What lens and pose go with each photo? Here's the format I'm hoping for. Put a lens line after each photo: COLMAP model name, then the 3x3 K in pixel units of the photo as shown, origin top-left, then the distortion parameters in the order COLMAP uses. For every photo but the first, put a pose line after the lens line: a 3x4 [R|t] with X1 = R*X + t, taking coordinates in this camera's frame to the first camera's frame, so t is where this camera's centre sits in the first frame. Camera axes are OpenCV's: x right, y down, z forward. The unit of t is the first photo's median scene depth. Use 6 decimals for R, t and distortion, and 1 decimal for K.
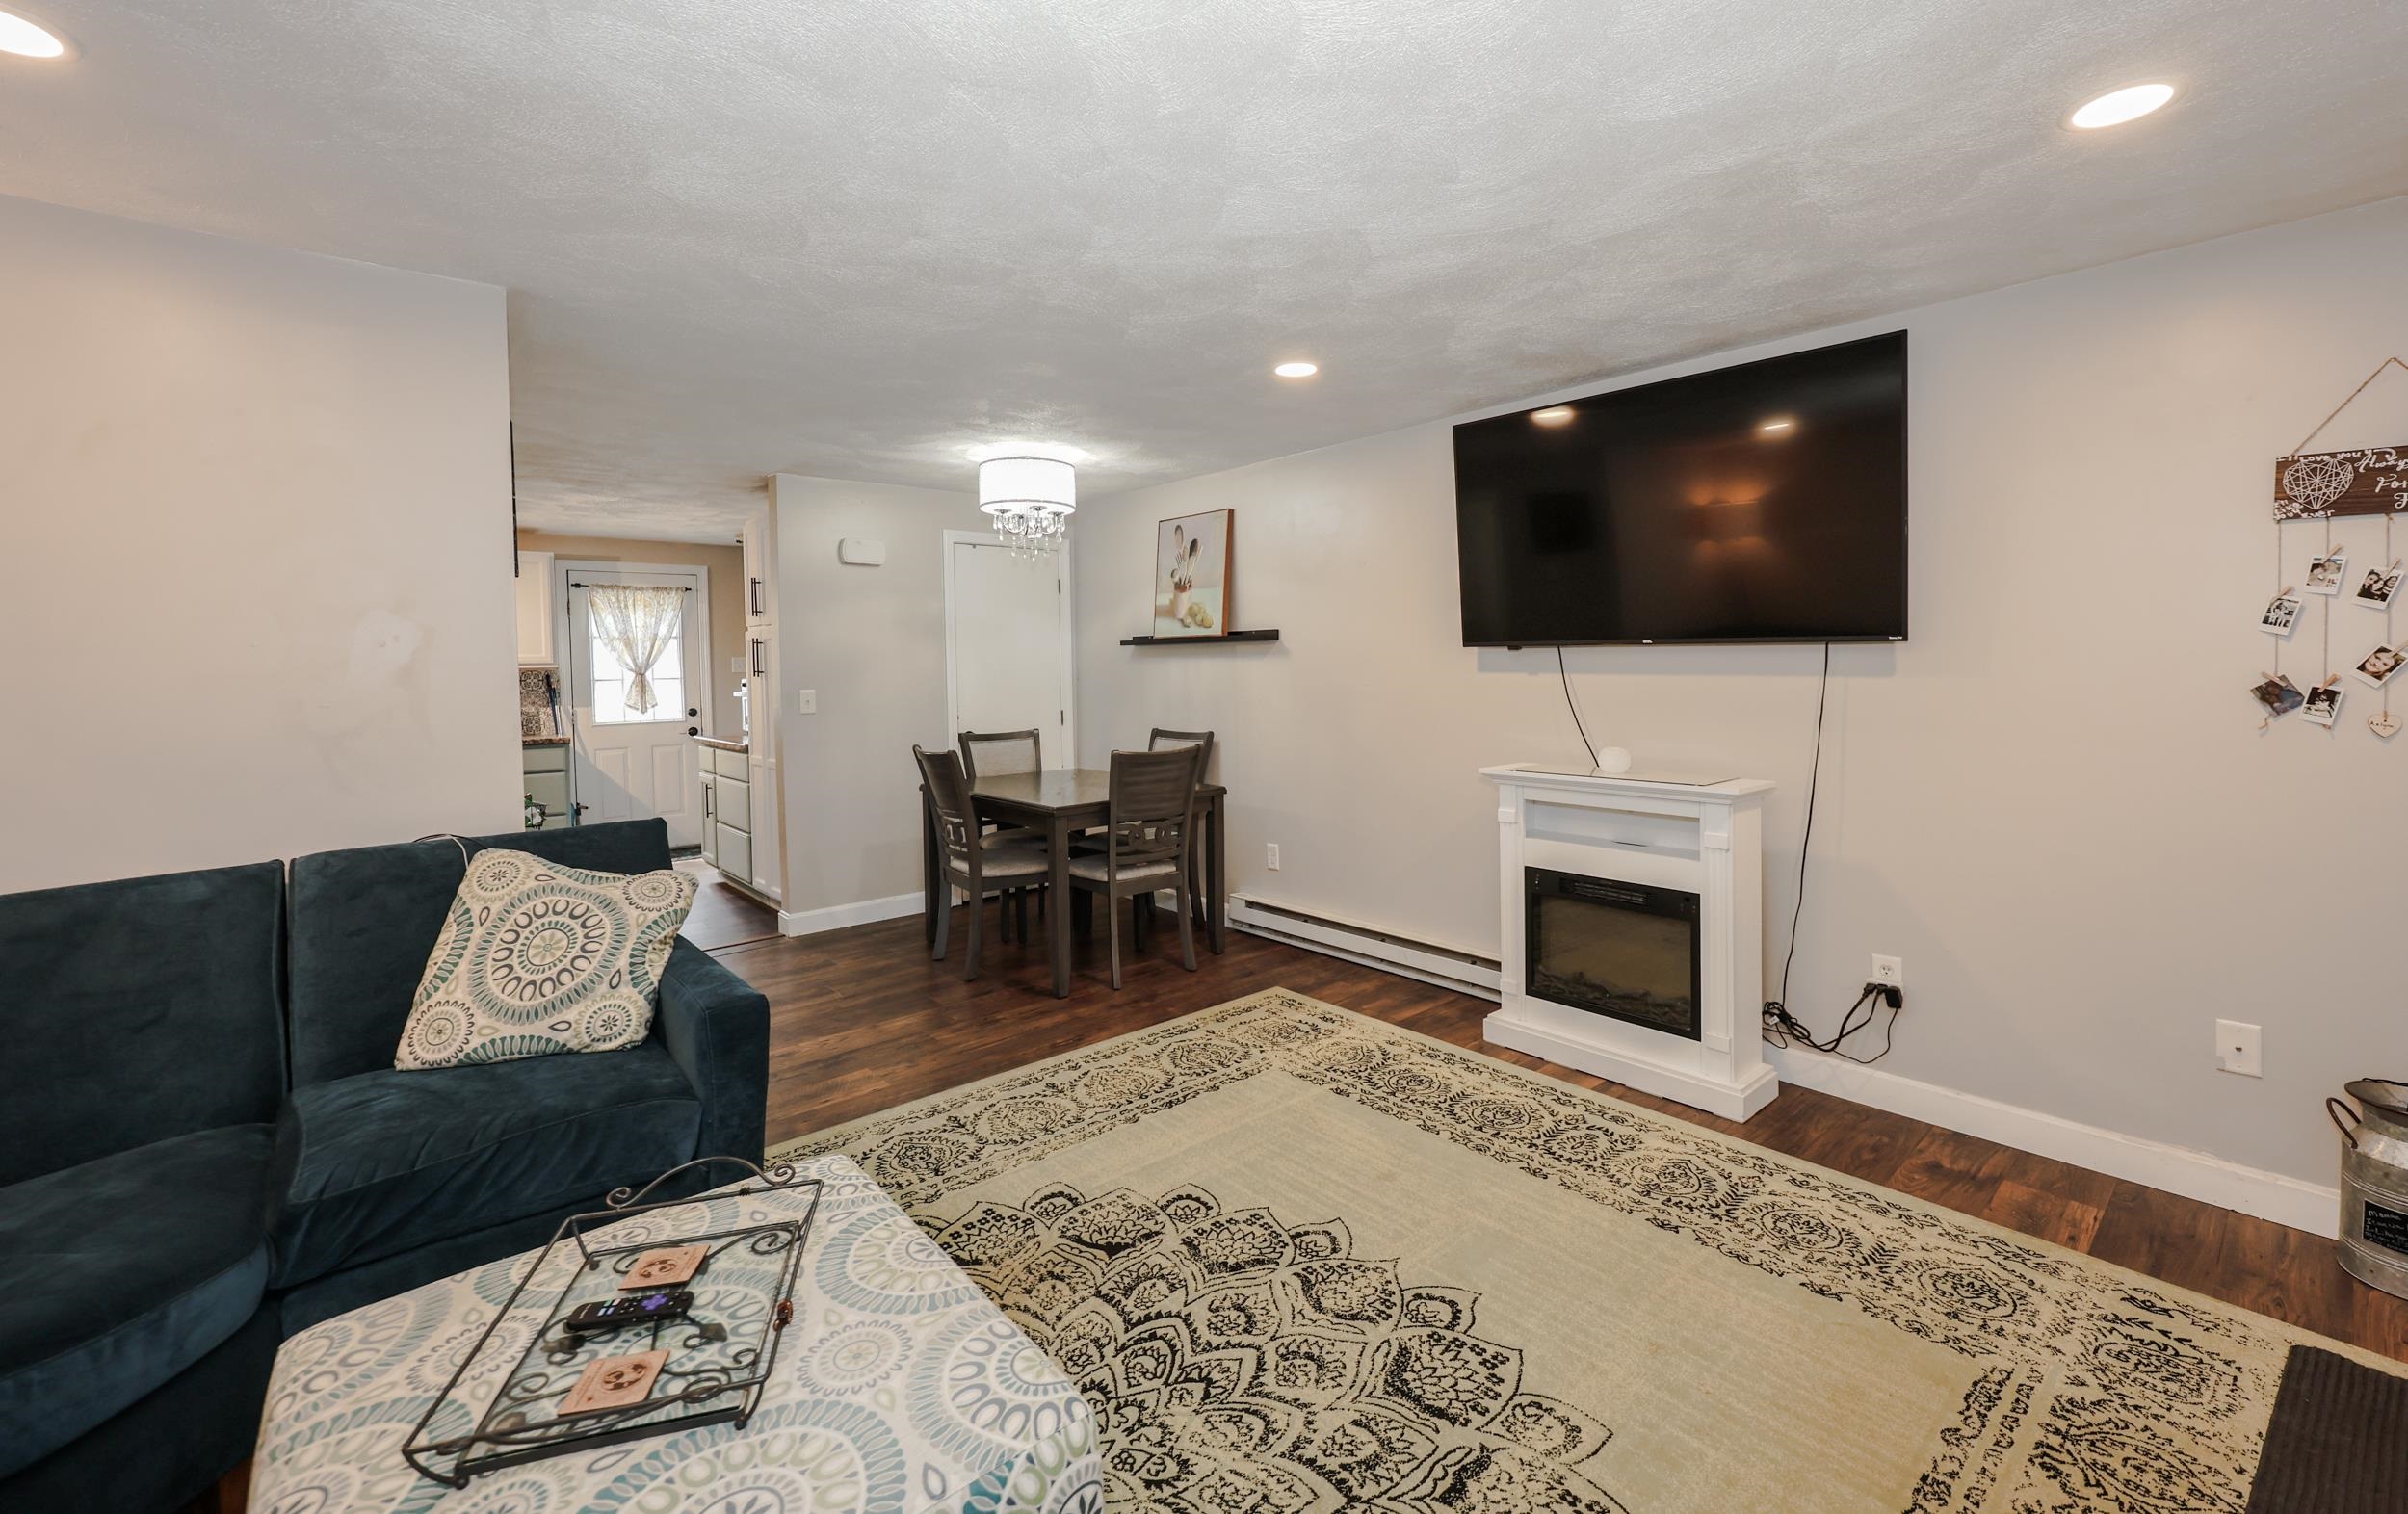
lens RADIAL K [[984.0, 0, 1238.0], [0, 984.0, 678.8], [0, 0, 1]] dist [-0.001462, 0.000094]
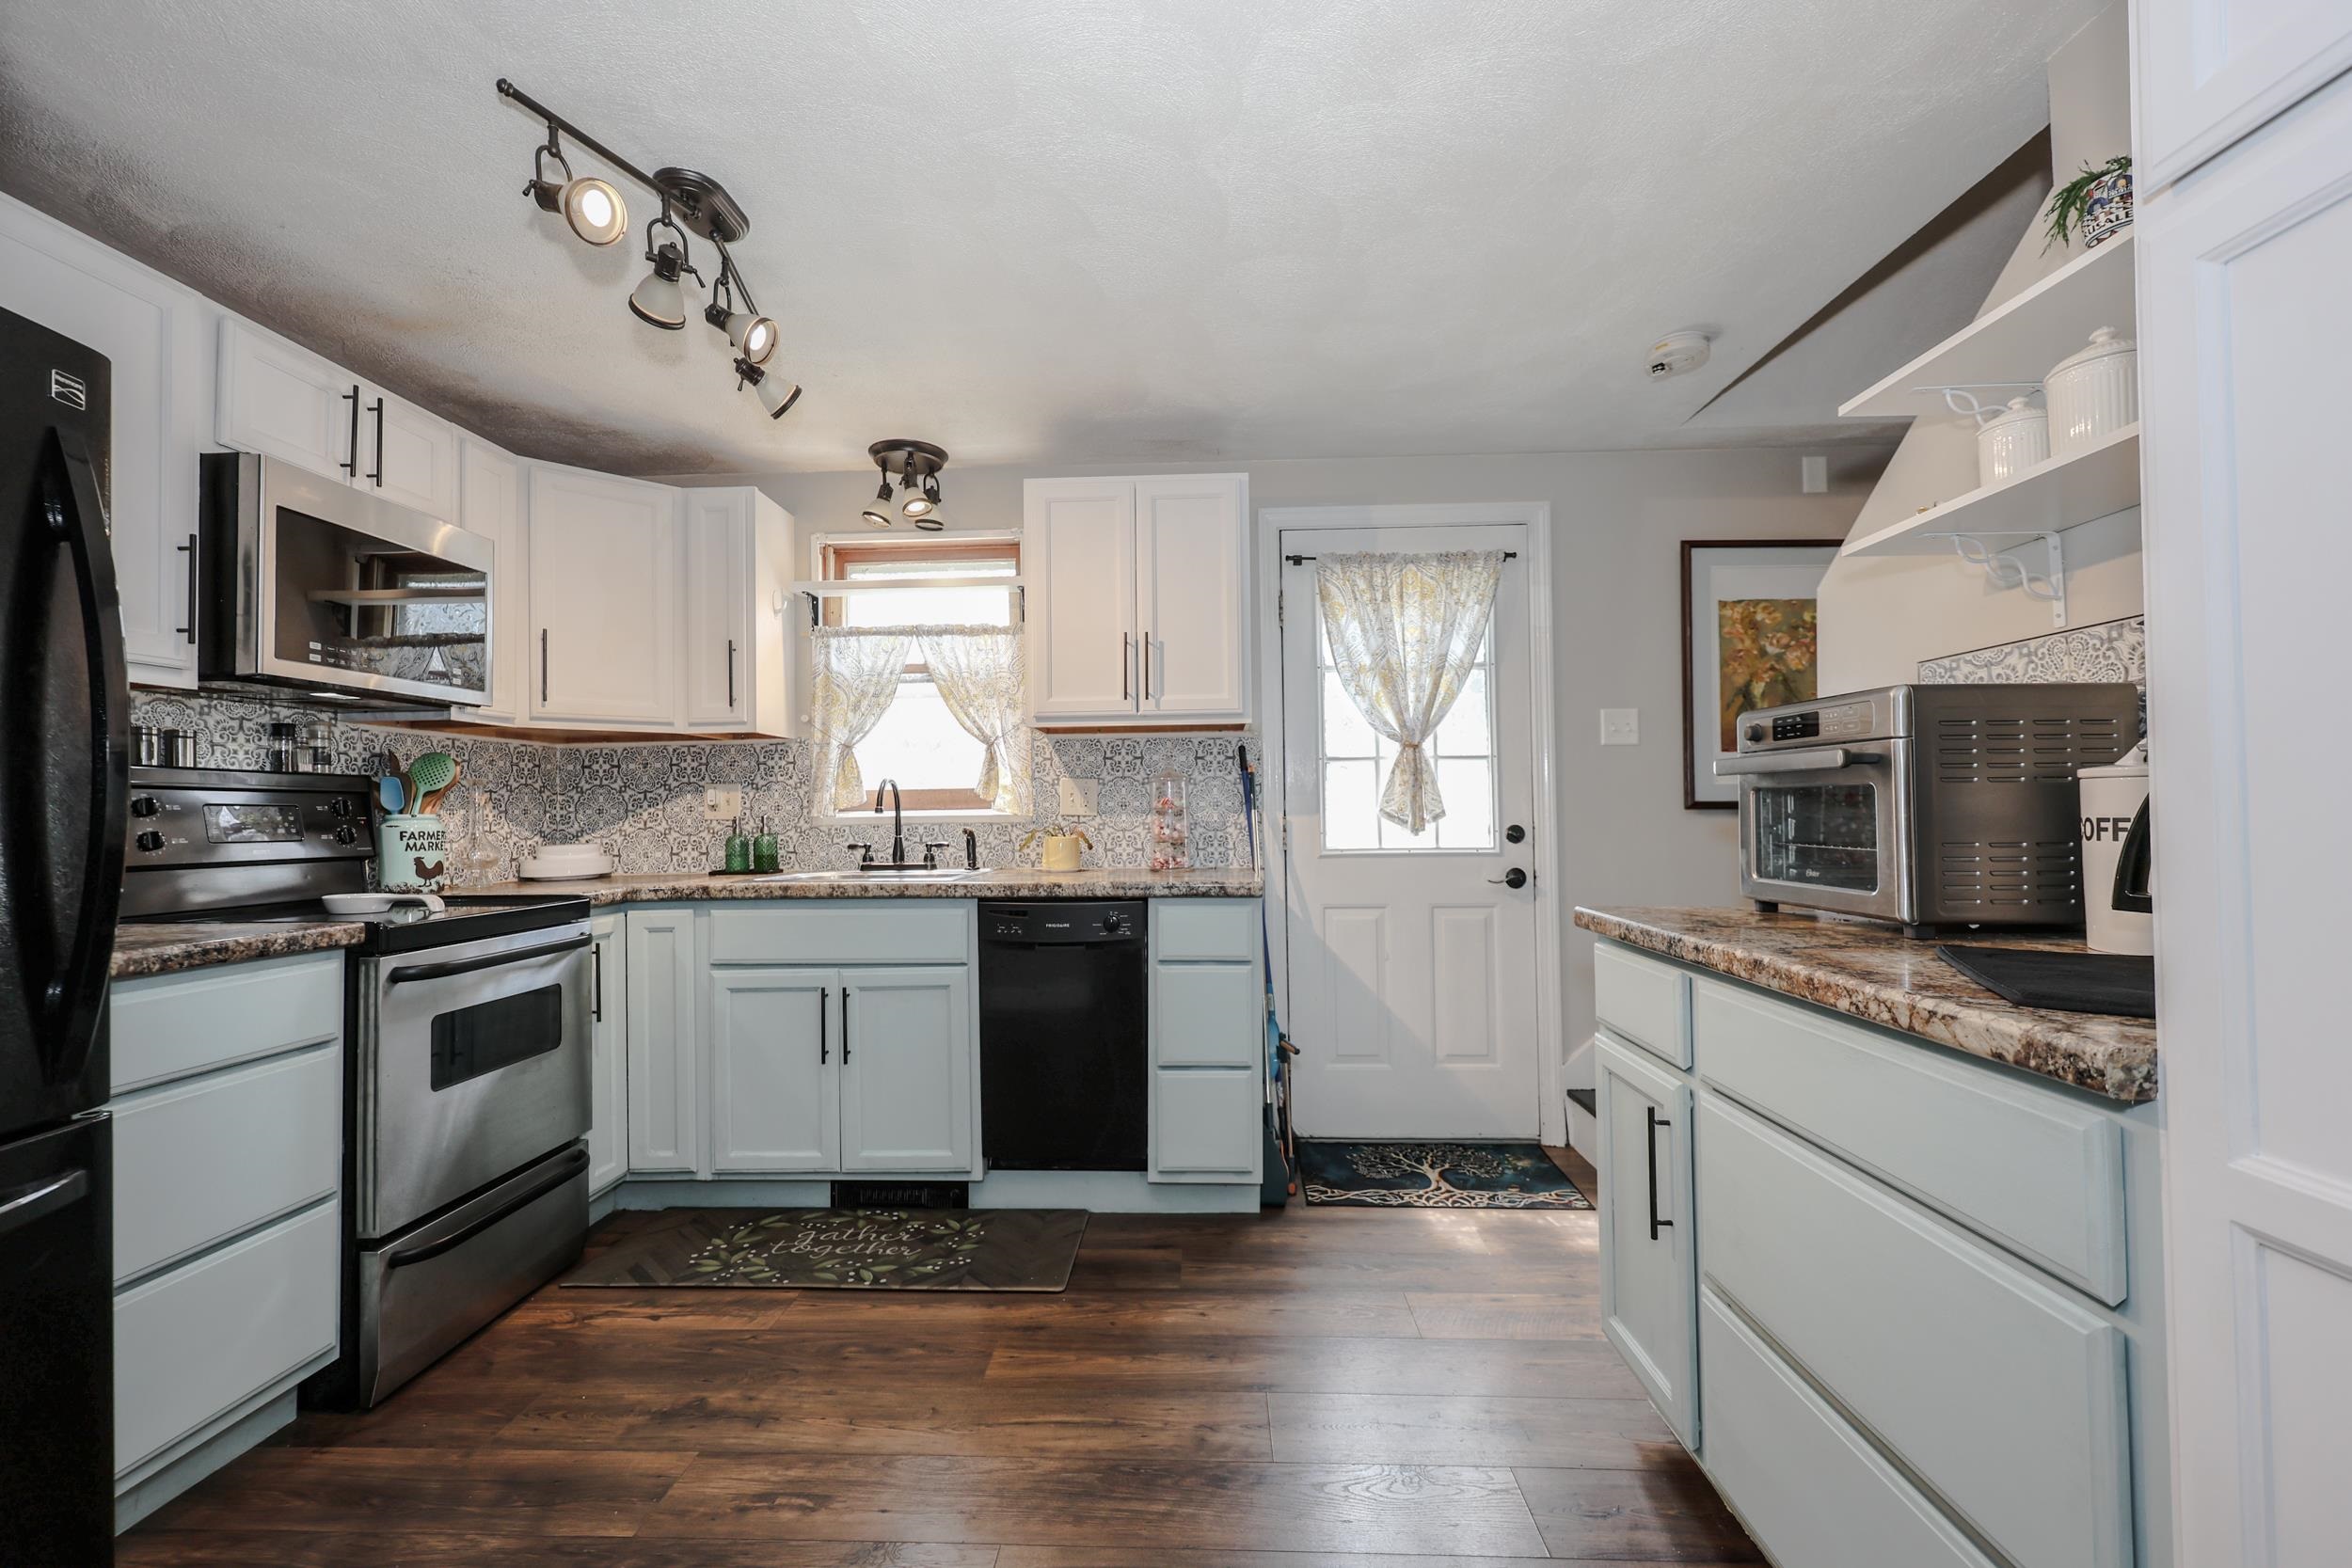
lens RADIAL K [[978.9, 0, 1176.0], [0, 978.9, 784.0], [0, 0, 1]] dist [0.001592, 0.000001]
pose [[0.706626, 0.001102, -0.707587, -1.221036], [-0.016126, 0.999764, -0.014546, 0.070383], [0.707404, 0.021689, 0.706477, 2.022754]]
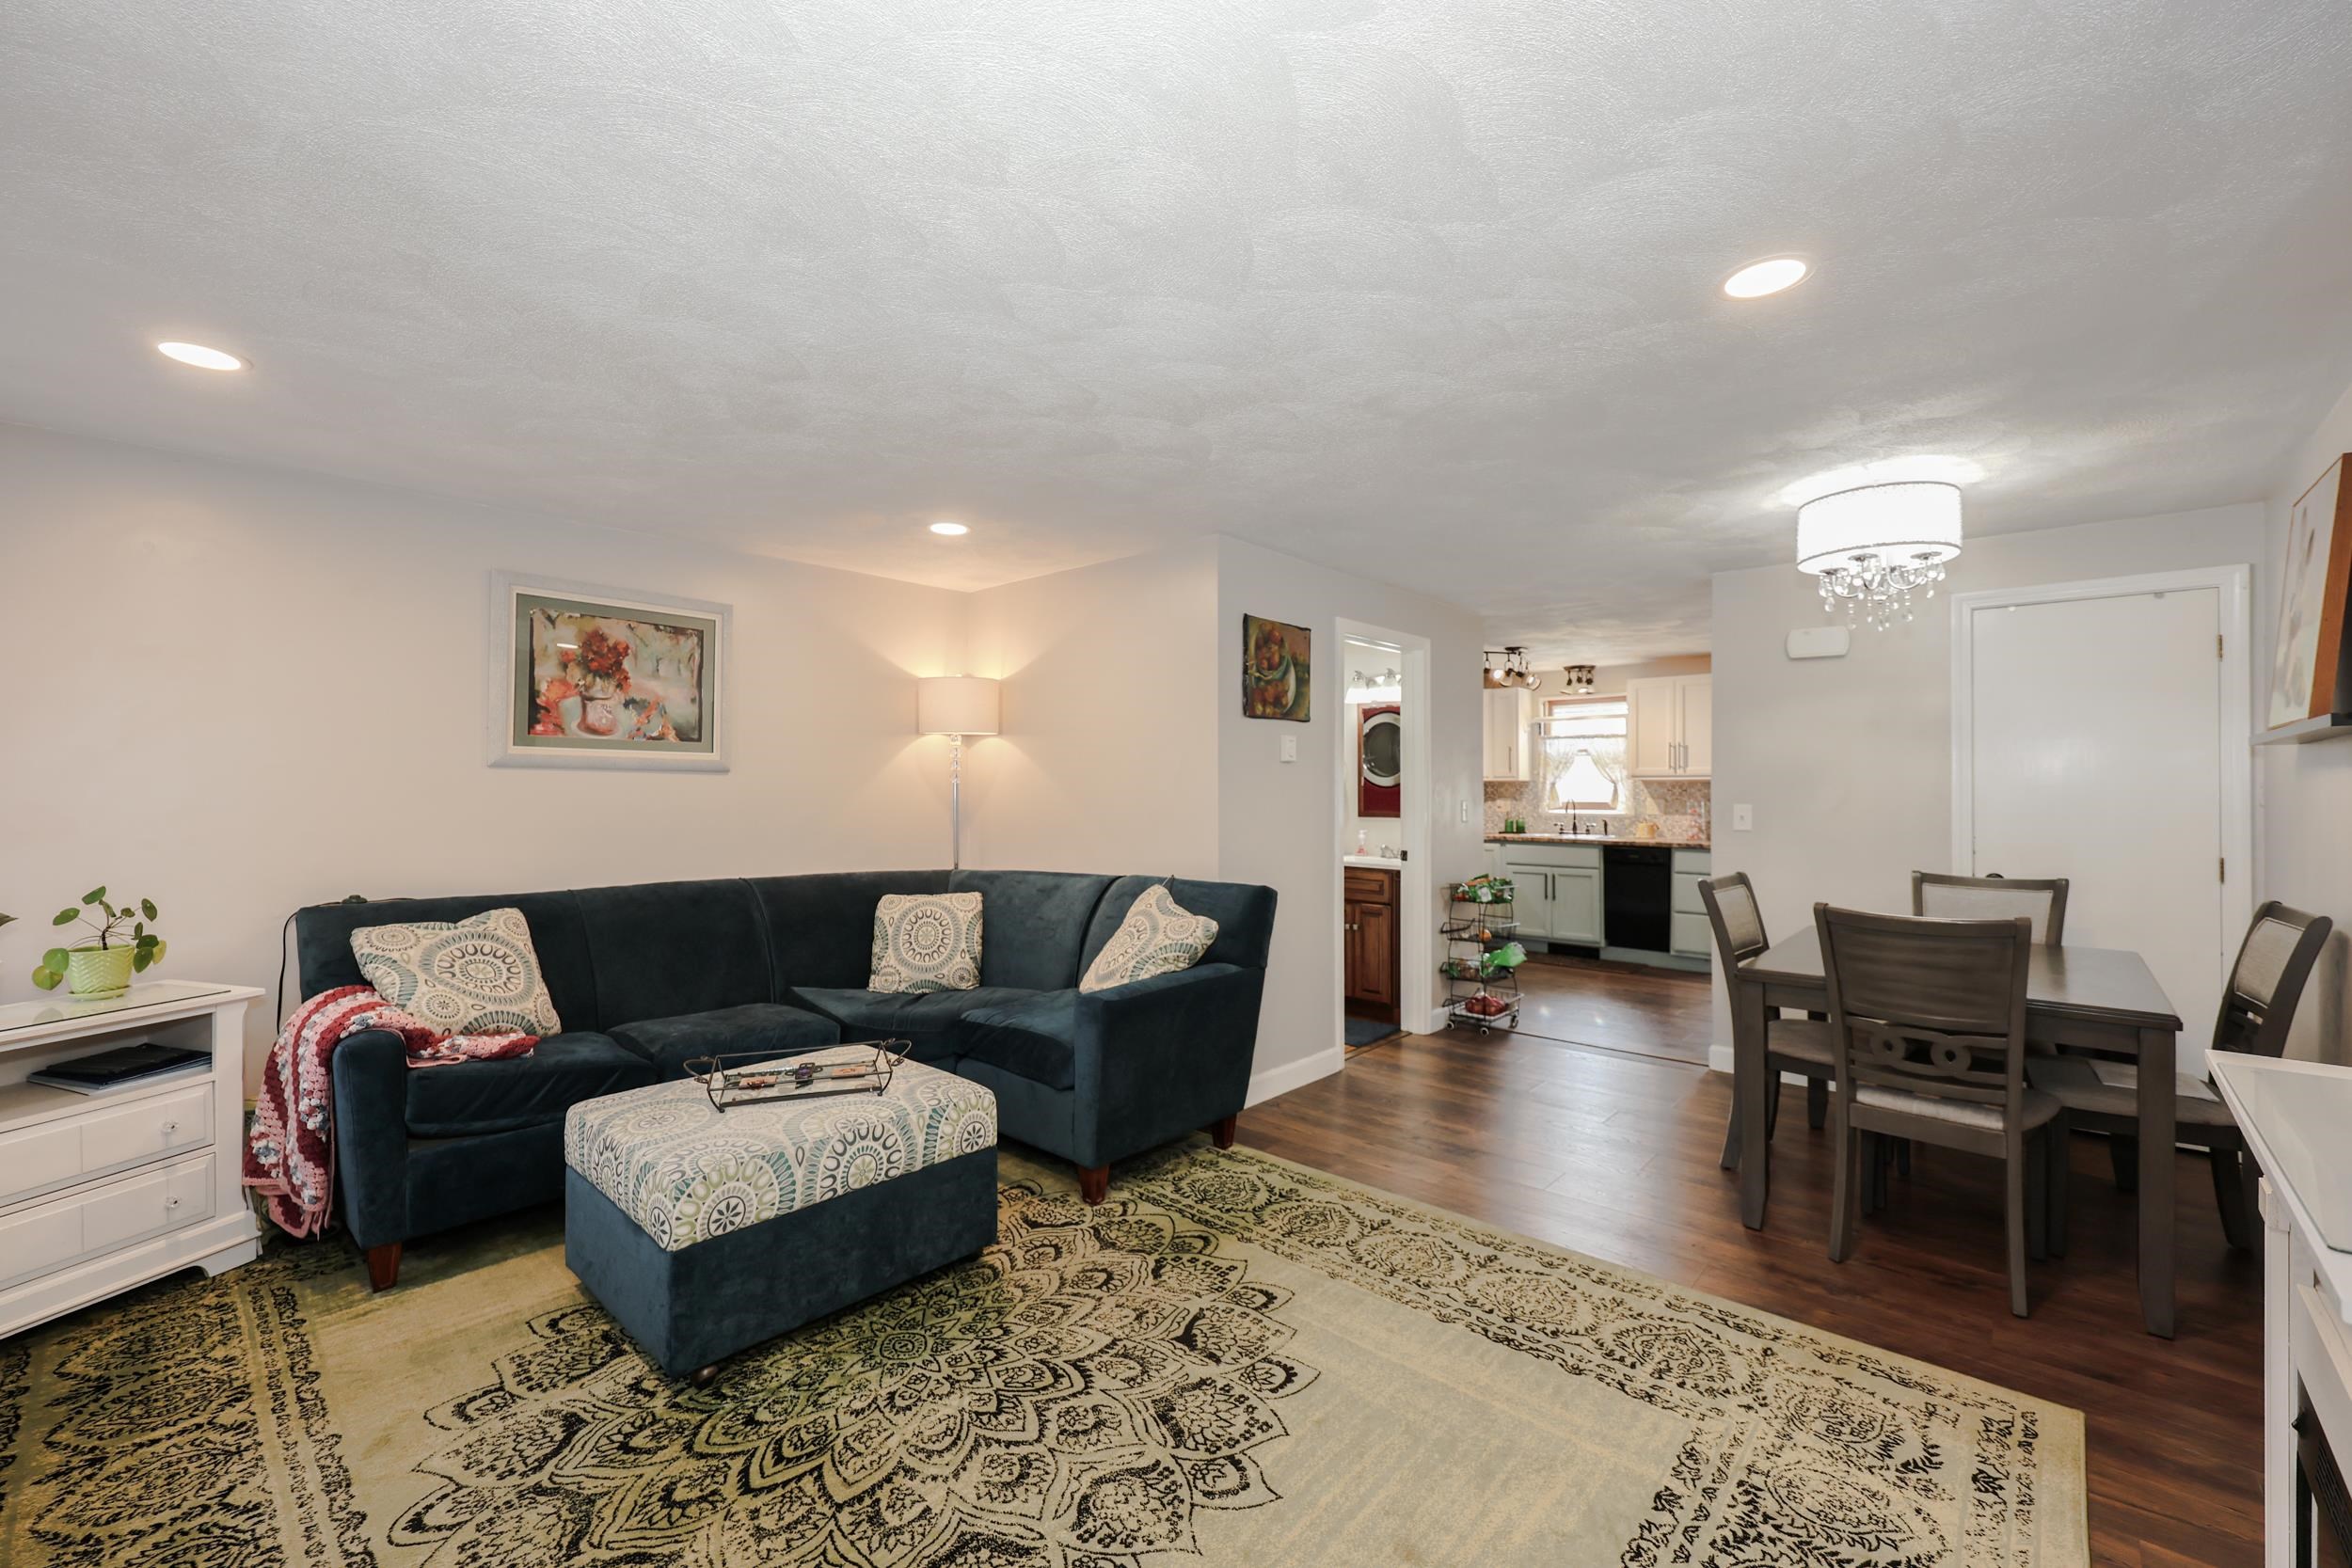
lens RADIAL K [[978.9, 0, 1176.0], [0, 978.9, 784.0], [0, 0, 1]] dist [0.001592, 0.000001]
pose [[0.110516, 0.012945, -0.993790, 0.903080], [-0.021492, 0.999712, 0.010632, -0.010730], [0.993642, 0.020183, 0.110763, 0.886346]]
